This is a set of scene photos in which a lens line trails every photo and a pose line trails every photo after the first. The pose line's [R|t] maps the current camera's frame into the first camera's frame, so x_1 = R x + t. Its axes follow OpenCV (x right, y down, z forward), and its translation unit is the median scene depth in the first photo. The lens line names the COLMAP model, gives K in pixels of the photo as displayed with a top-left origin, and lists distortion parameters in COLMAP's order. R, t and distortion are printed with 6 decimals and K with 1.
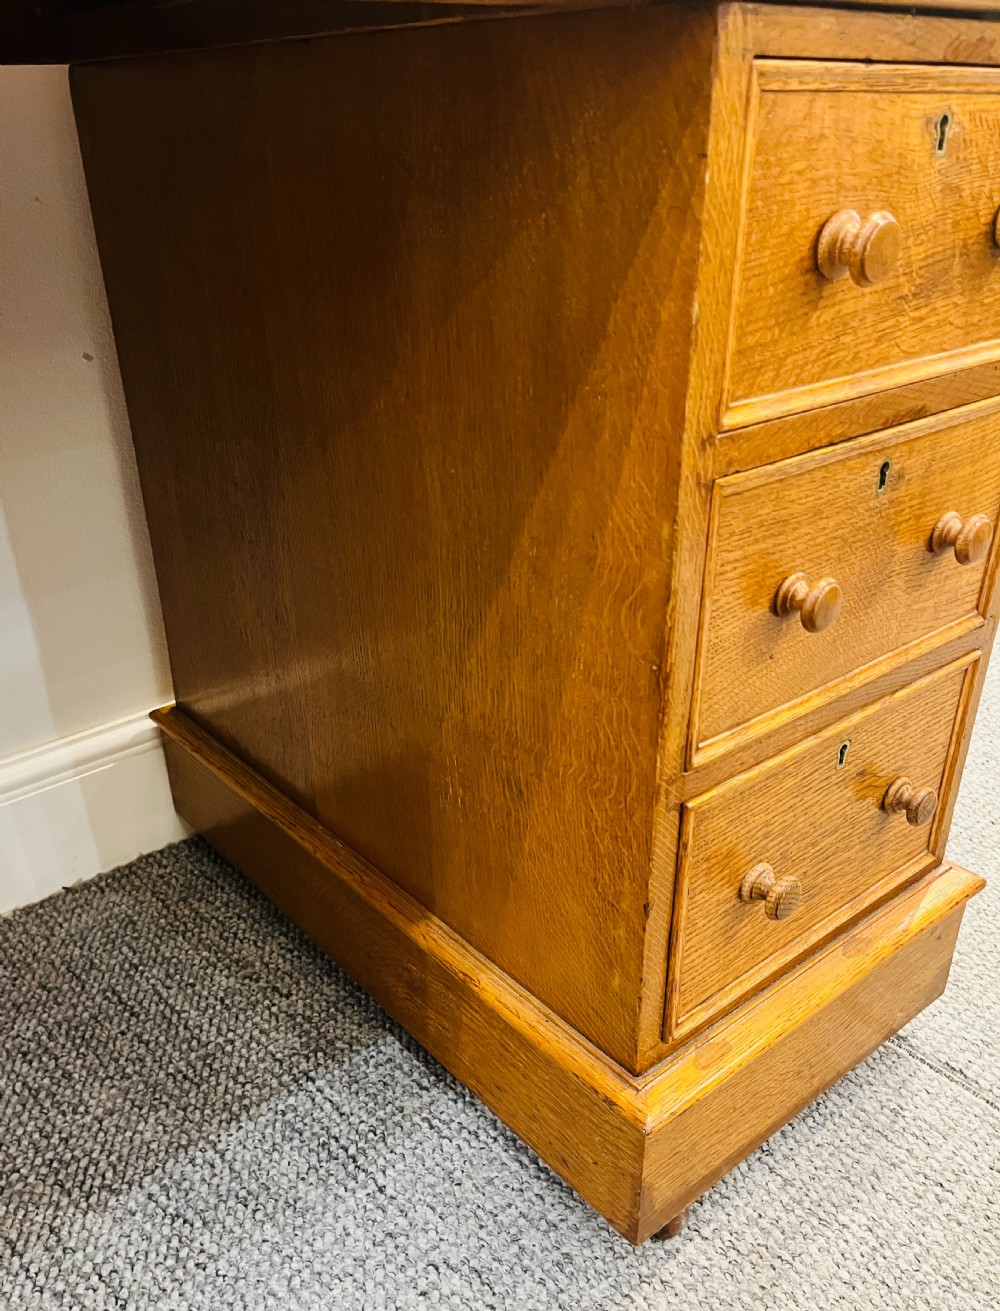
lens RADIAL K [[1102.1, 0, 479.1], [0, 1102.1, 722.4], [0, 0, 1]] dist [0.050107, -0.053773]
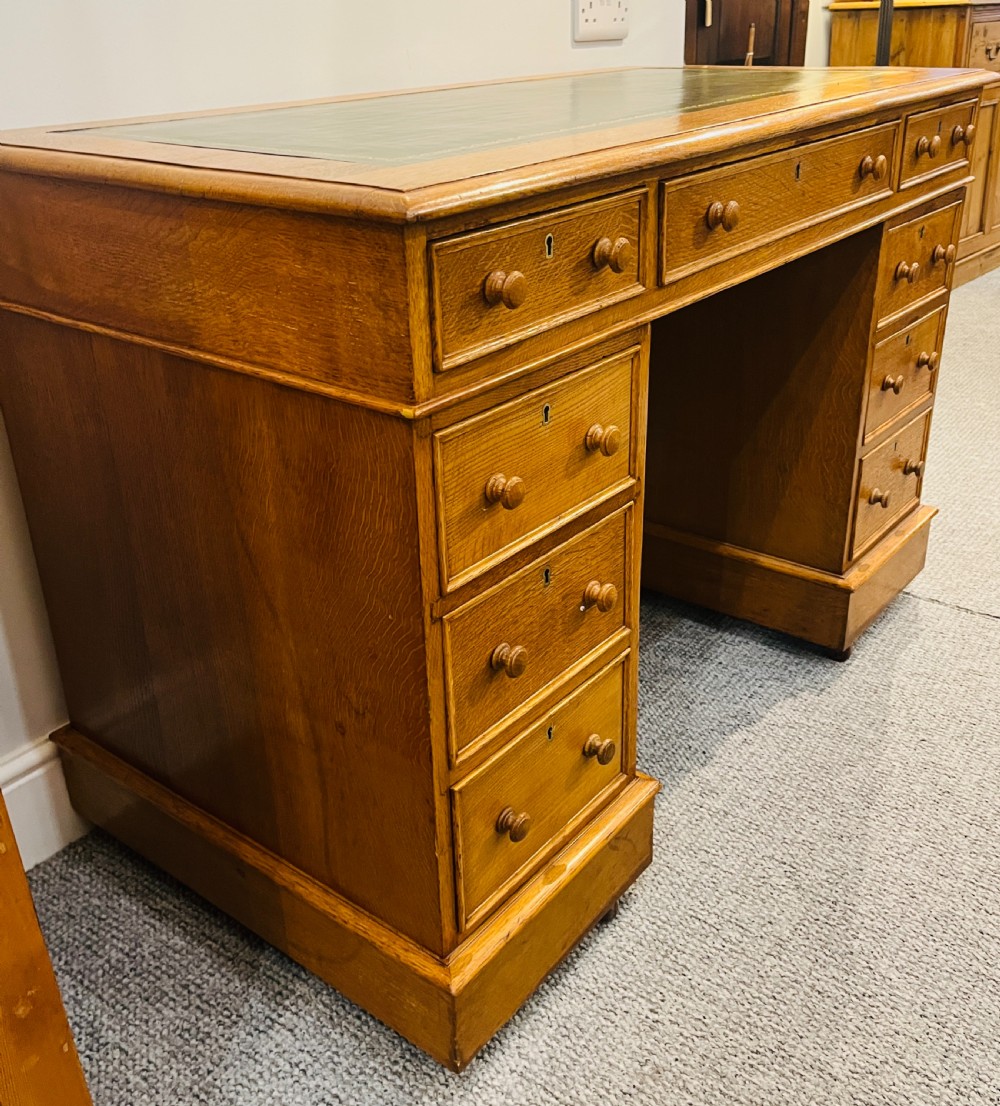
lens RADIAL K [[1121.2, 0, 499.5], [0, 1121.2, 510.9], [0, 0, 1]] dist [0.030595, 0.000000]
pose [[0.976972, -0.096141, 0.190481, -0.984310], [0.112106, 0.990872, -0.074868, 0.245545], [-0.181545, 0.094498, 0.978832, -1.254819]]
